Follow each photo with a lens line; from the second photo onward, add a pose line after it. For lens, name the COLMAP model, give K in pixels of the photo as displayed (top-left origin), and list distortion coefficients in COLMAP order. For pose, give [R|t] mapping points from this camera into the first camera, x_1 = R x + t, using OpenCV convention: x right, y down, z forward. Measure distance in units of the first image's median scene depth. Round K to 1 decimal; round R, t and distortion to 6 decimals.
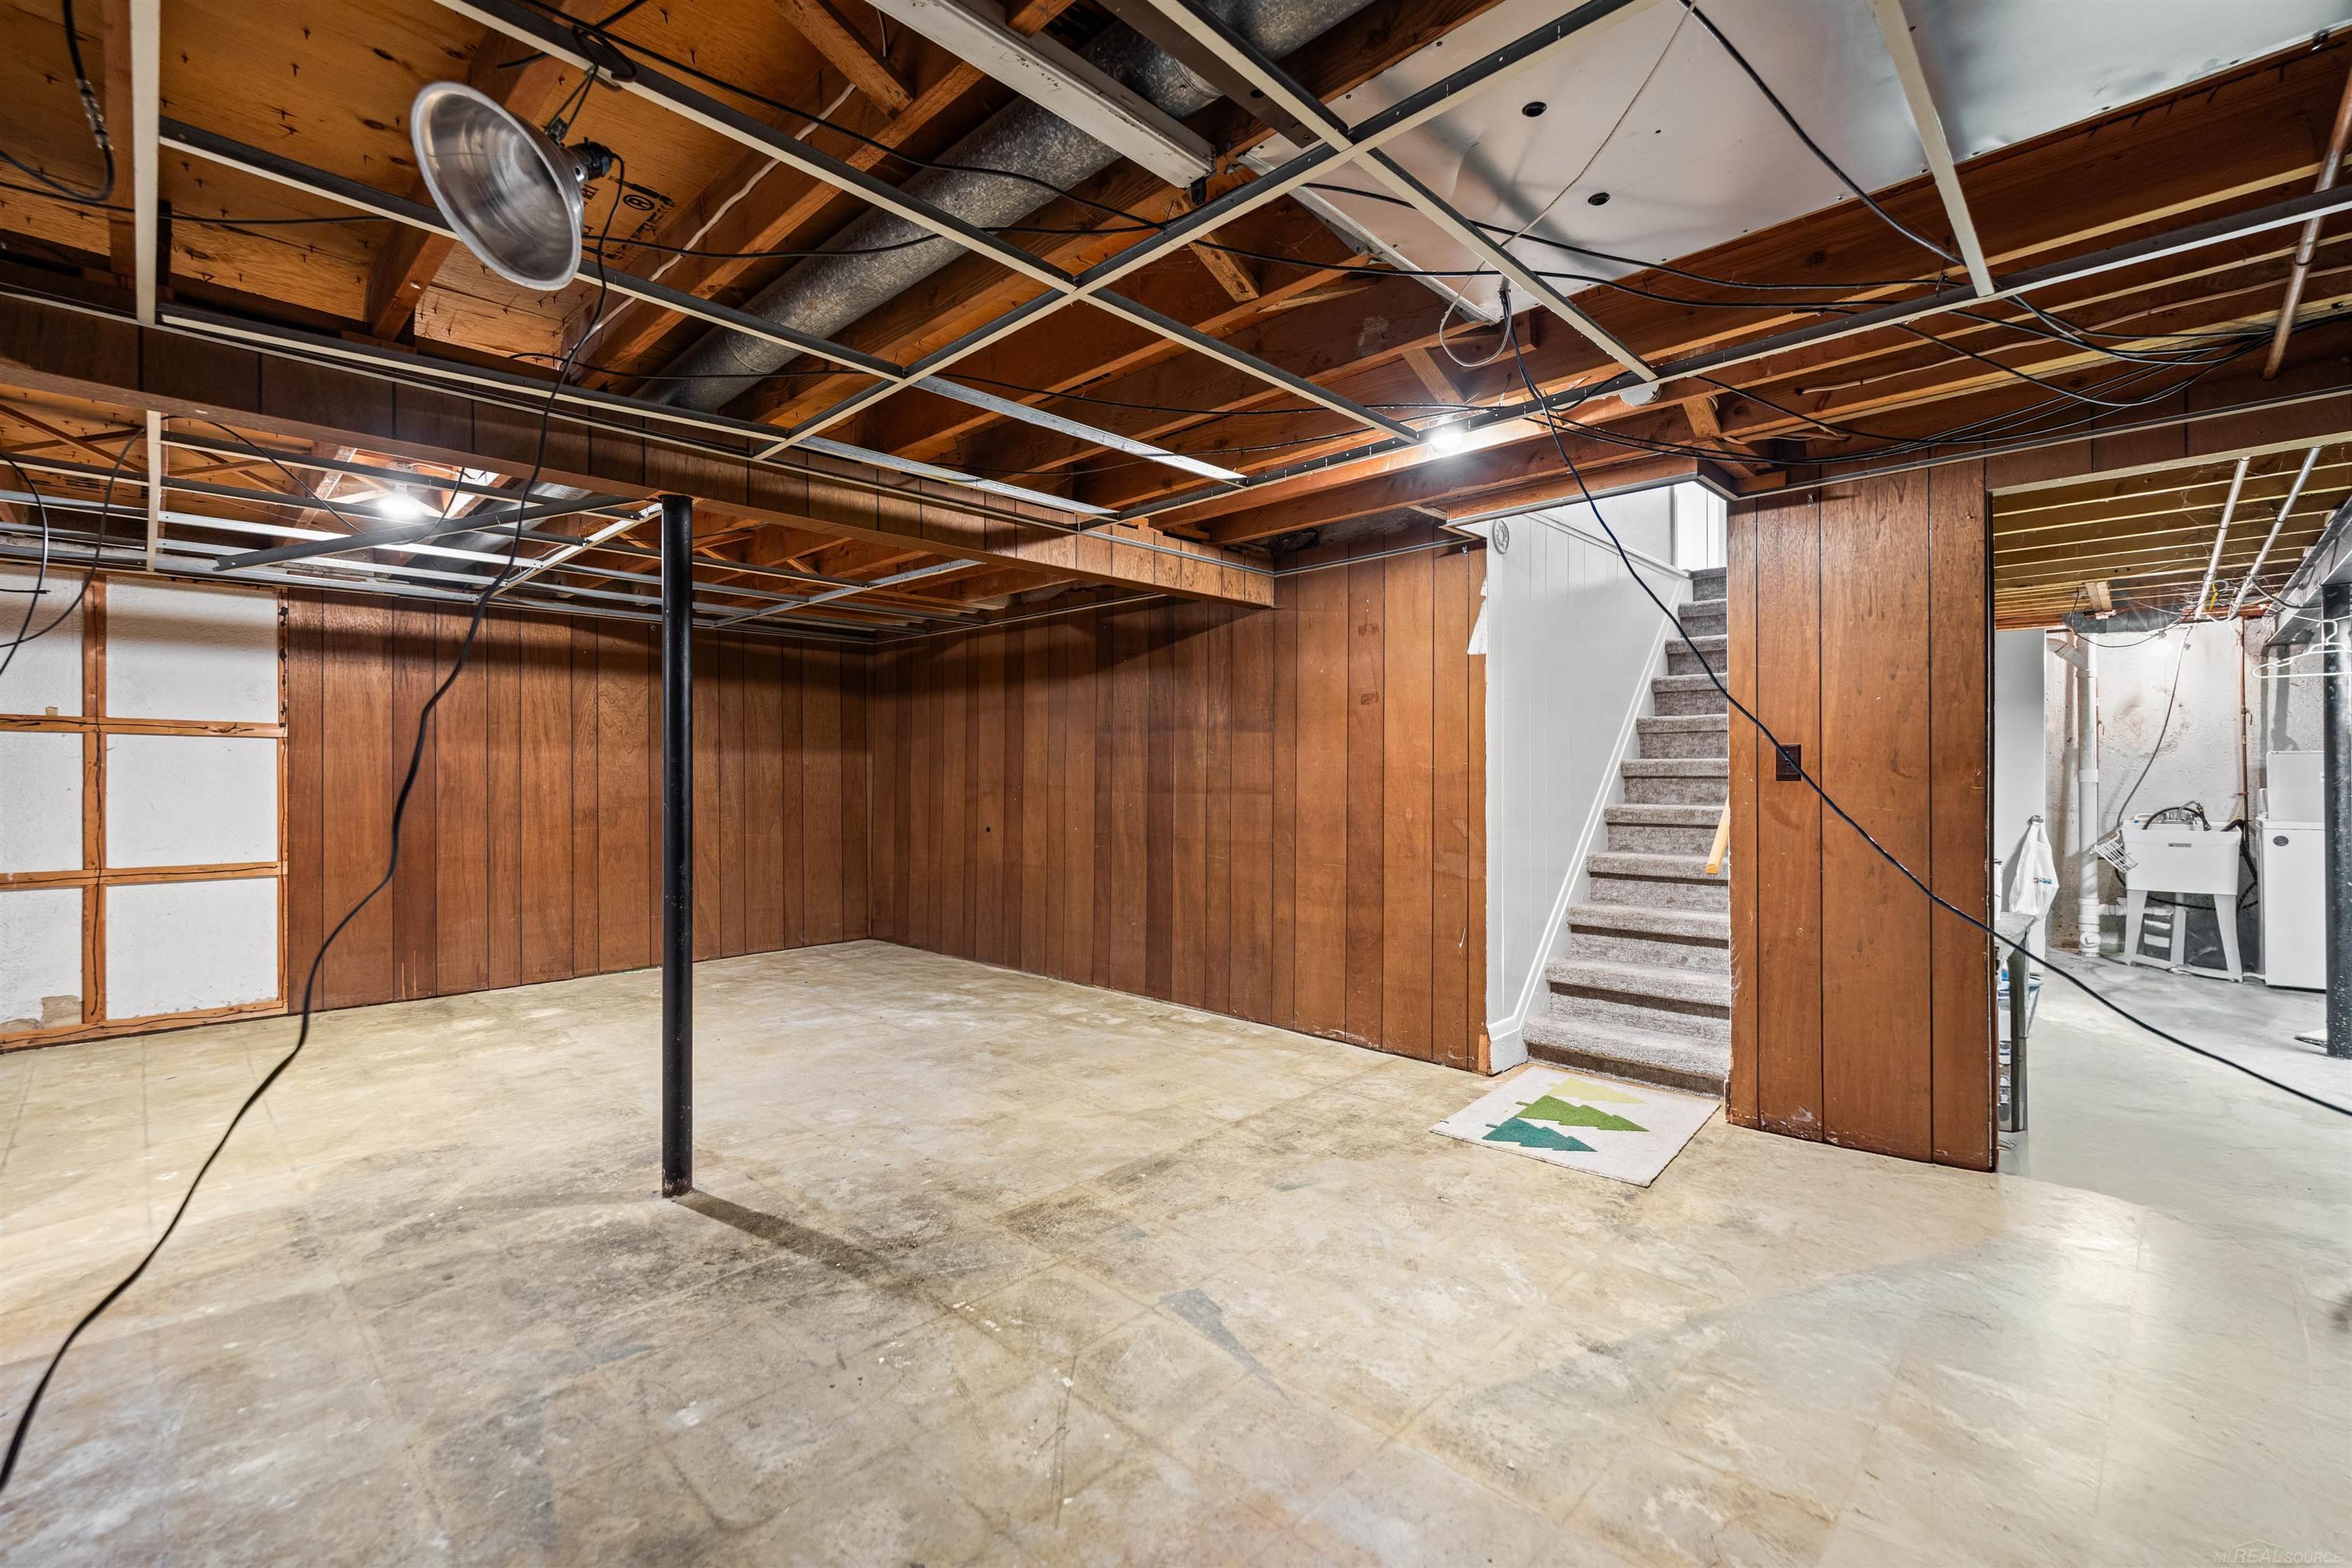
lens RADIAL K [[1000.1, 0, 1169.6], [0, 1000.1, 778.2], [0, 0, 1]] dist [0.000220, -0.001228]
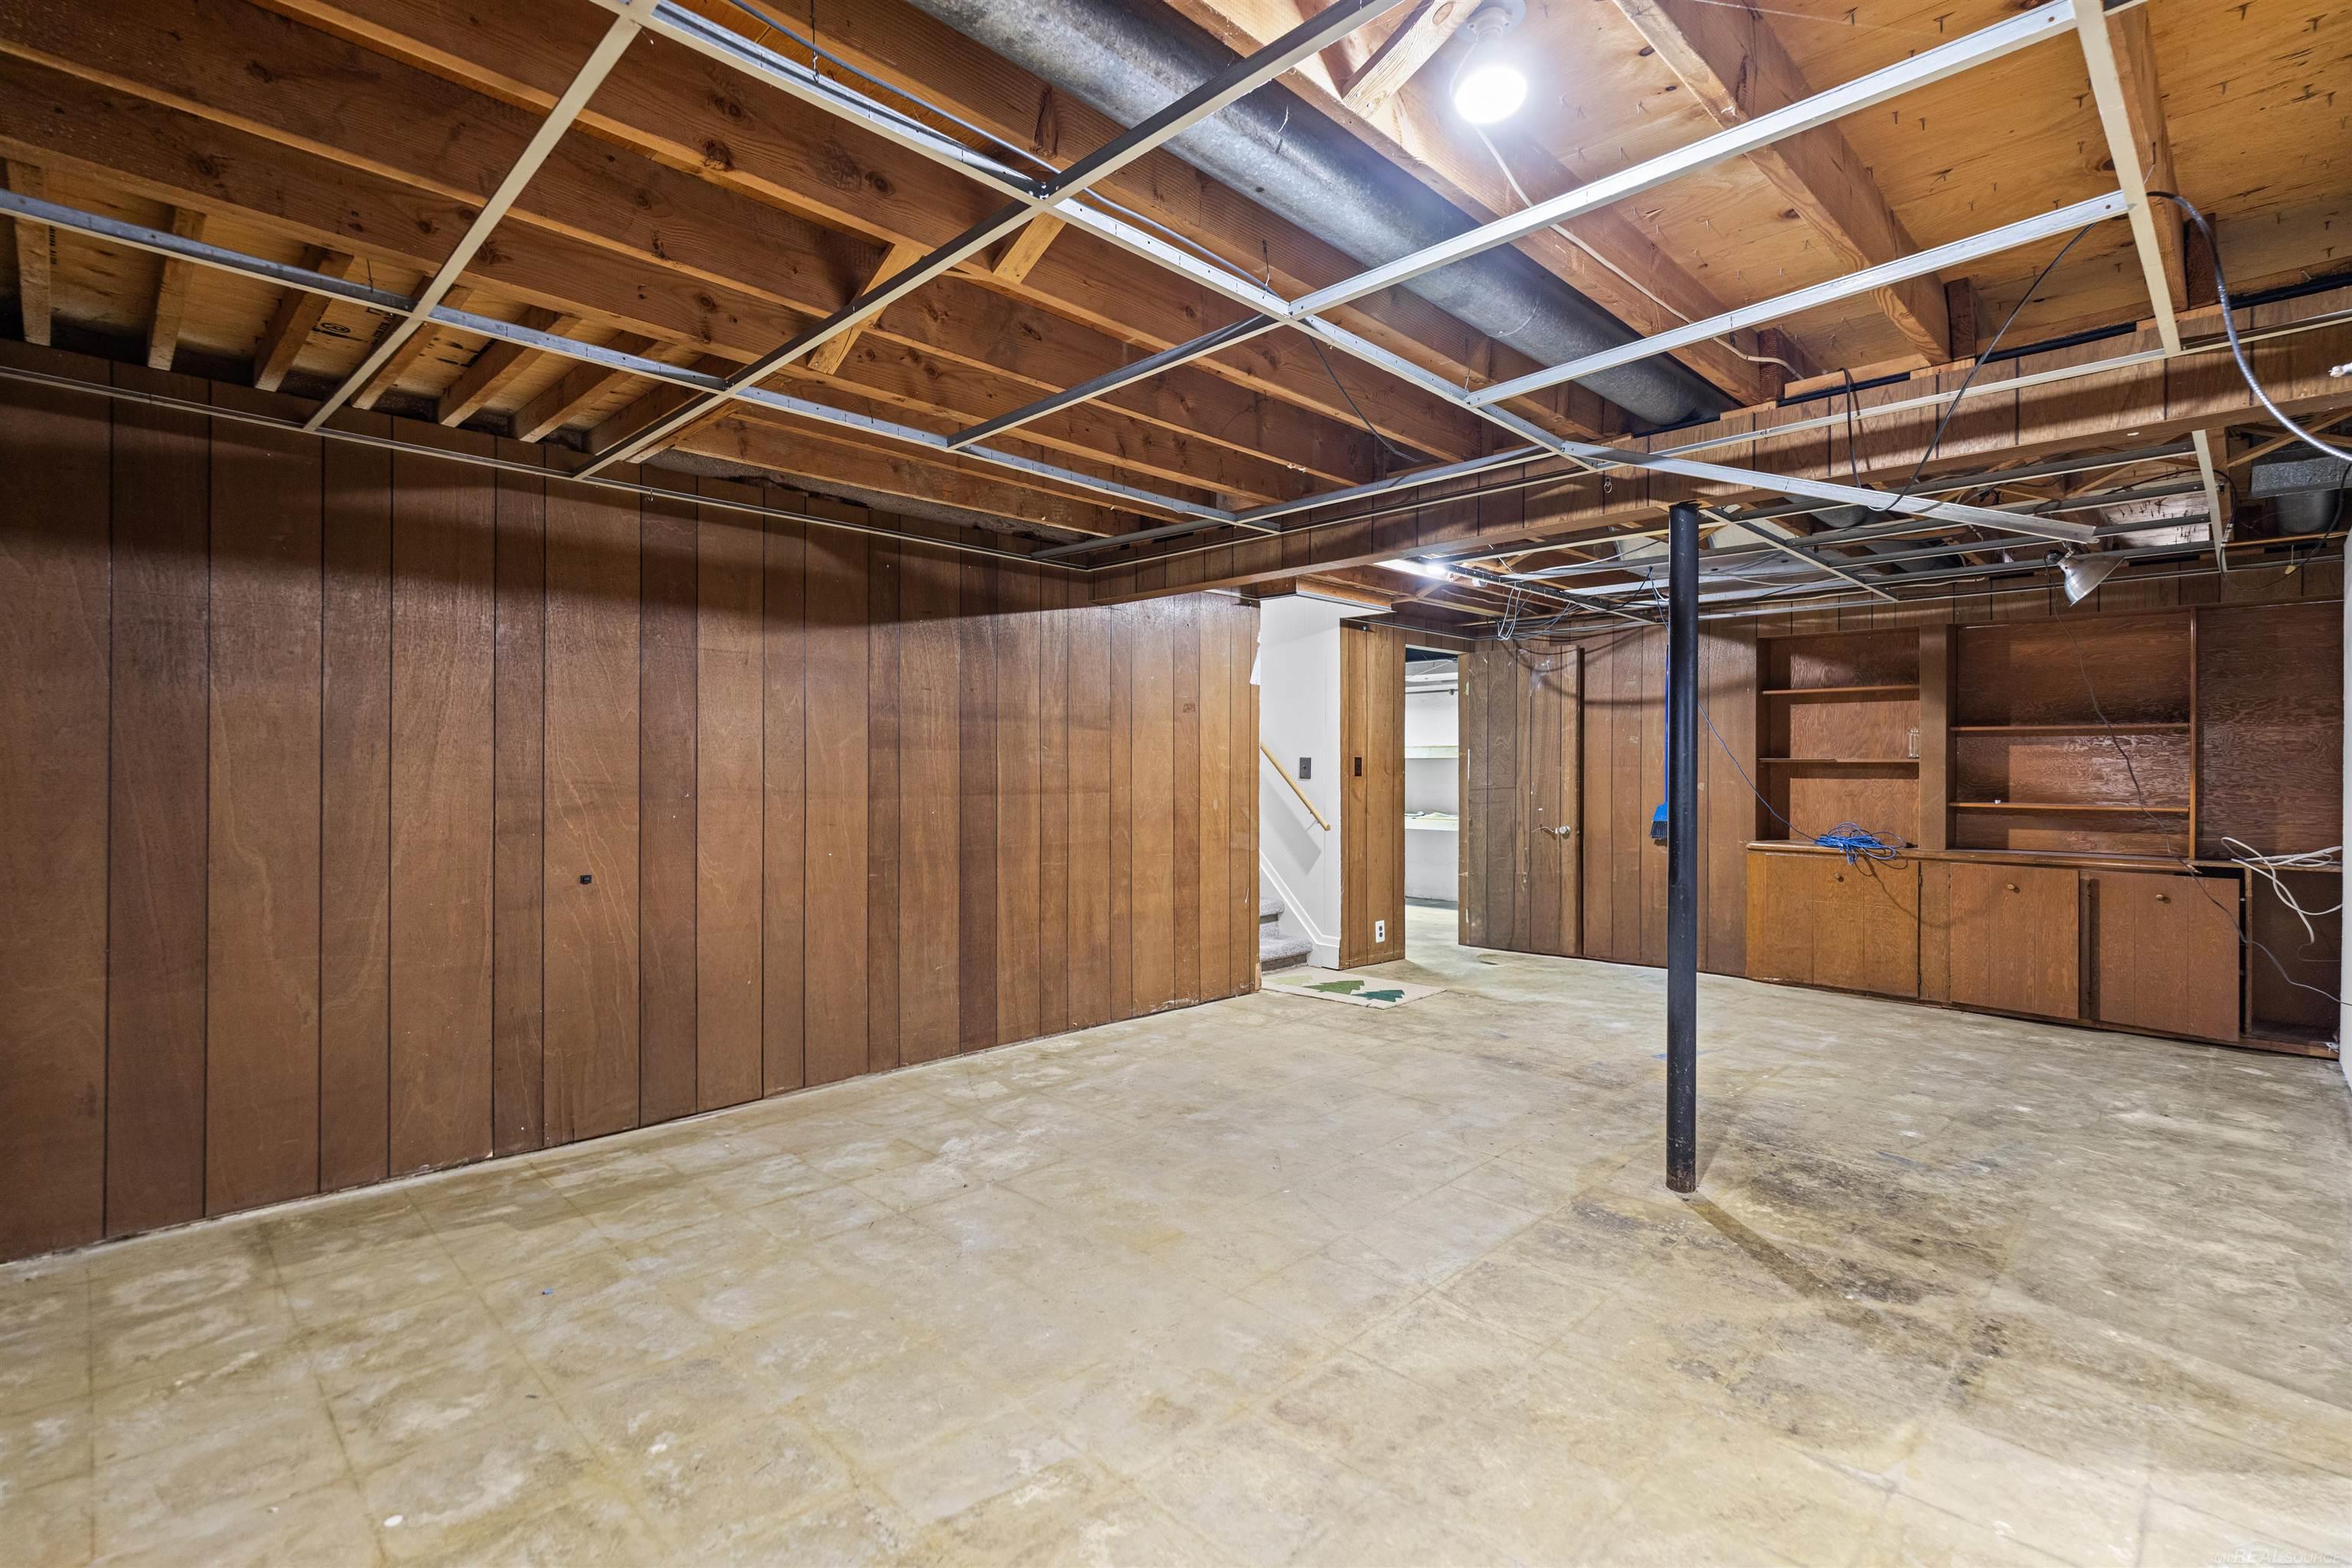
lens RADIAL K [[1076.6, 0, 1182.7], [0, 1076.6, 770.9], [0, 0, 1]] dist [0.010481, -0.009749]
pose [[0.015484, 0.001272, 0.999879, -1.271855], [0.001775, 0.999998, -0.001300, -0.005332], [-0.999879, 0.001795, 0.015482, 1.187480]]
